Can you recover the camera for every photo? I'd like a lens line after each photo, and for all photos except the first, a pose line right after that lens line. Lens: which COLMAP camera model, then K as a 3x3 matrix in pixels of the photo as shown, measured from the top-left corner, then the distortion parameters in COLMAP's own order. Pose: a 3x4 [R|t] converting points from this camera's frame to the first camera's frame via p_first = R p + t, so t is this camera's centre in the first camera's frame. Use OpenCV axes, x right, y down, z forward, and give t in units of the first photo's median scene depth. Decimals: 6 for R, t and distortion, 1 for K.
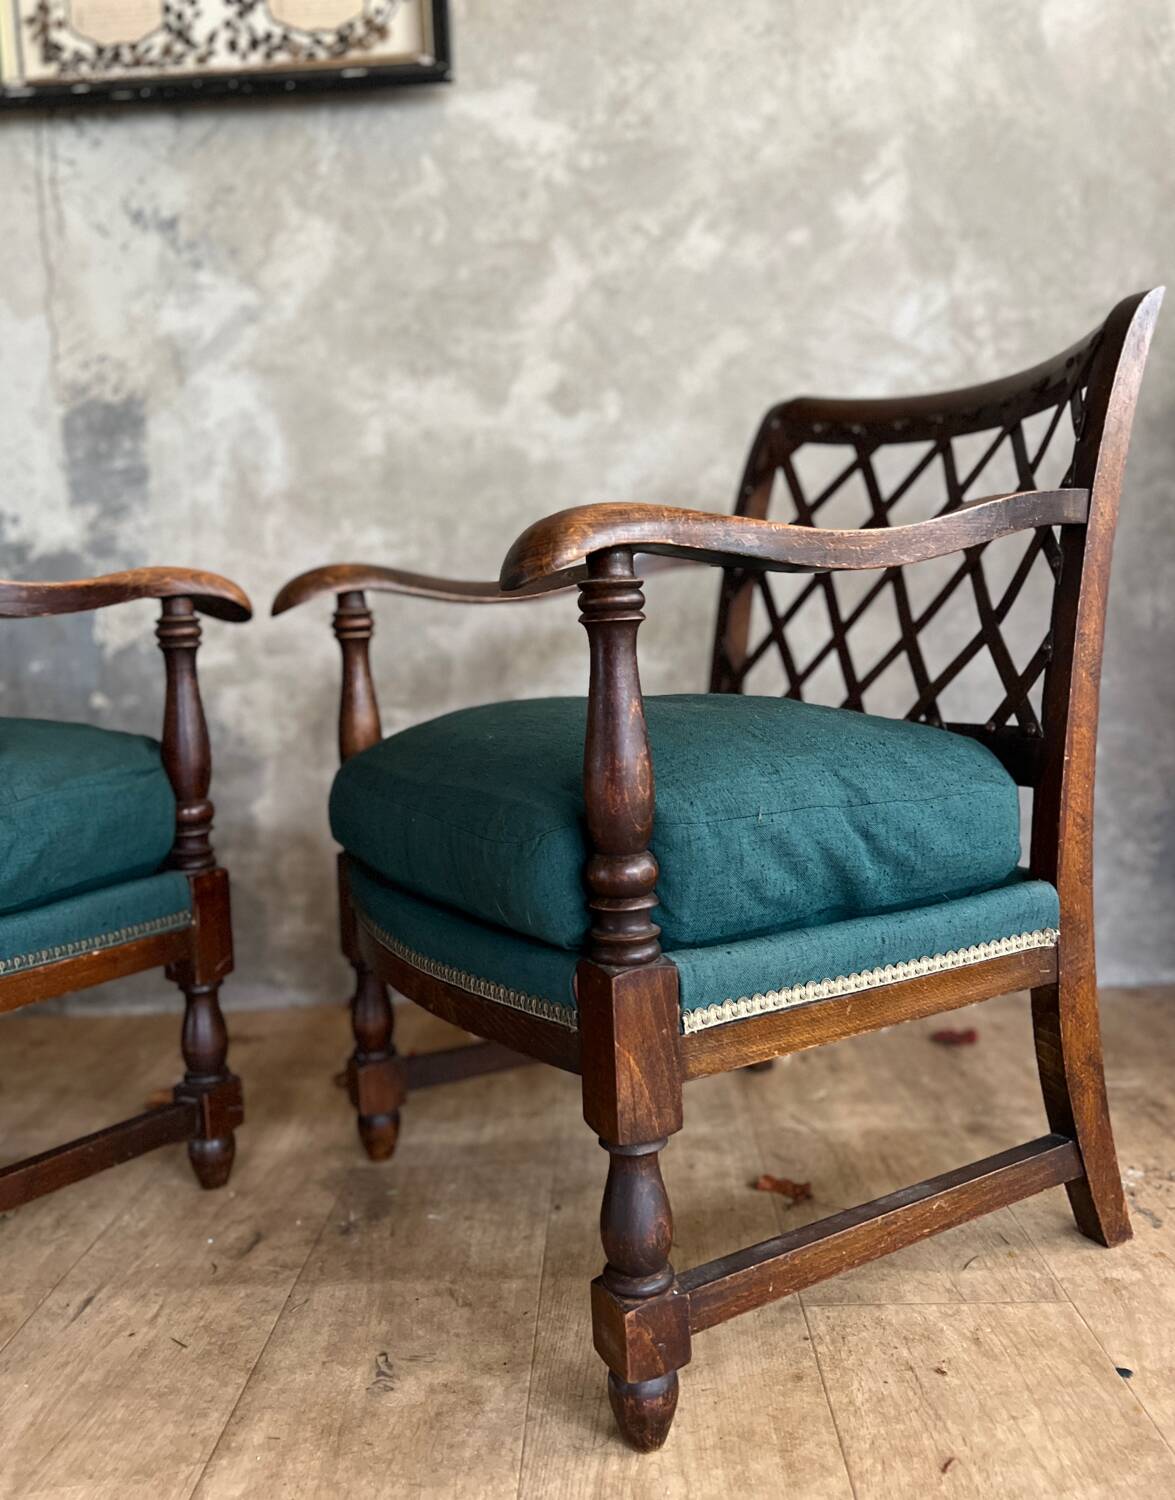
lens RADIAL K [[1240.1, 0, 571.0], [0, 1240.1, 685.4], [0, 0, 1]] dist [0.037635, -0.051326]
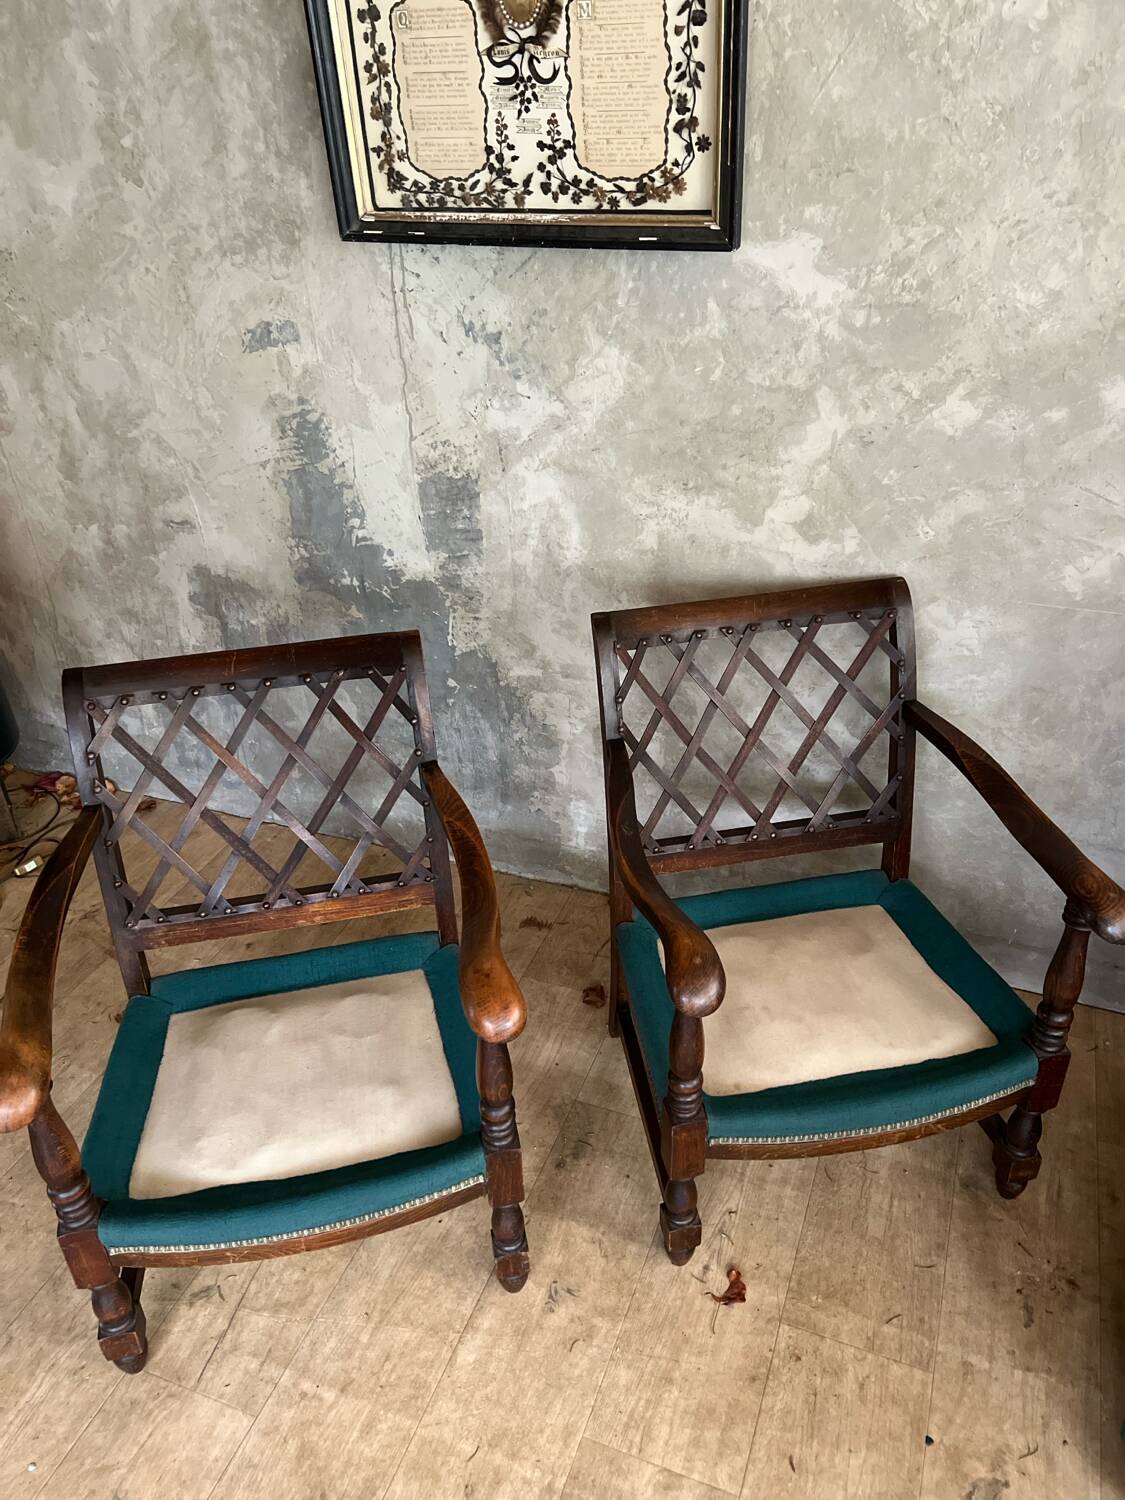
lens RADIAL K [[1126.5, 0, 559.0], [0, 1126.5, 764.0], [0, 0, 1]] dist [0.039131, -0.050863]
pose [[0.943639, 0.183422, -0.275502, 0.105575], [-0.023623, 0.867595, 0.496709, -0.567483], [0.330132, -0.462206, 0.823030, -0.044605]]
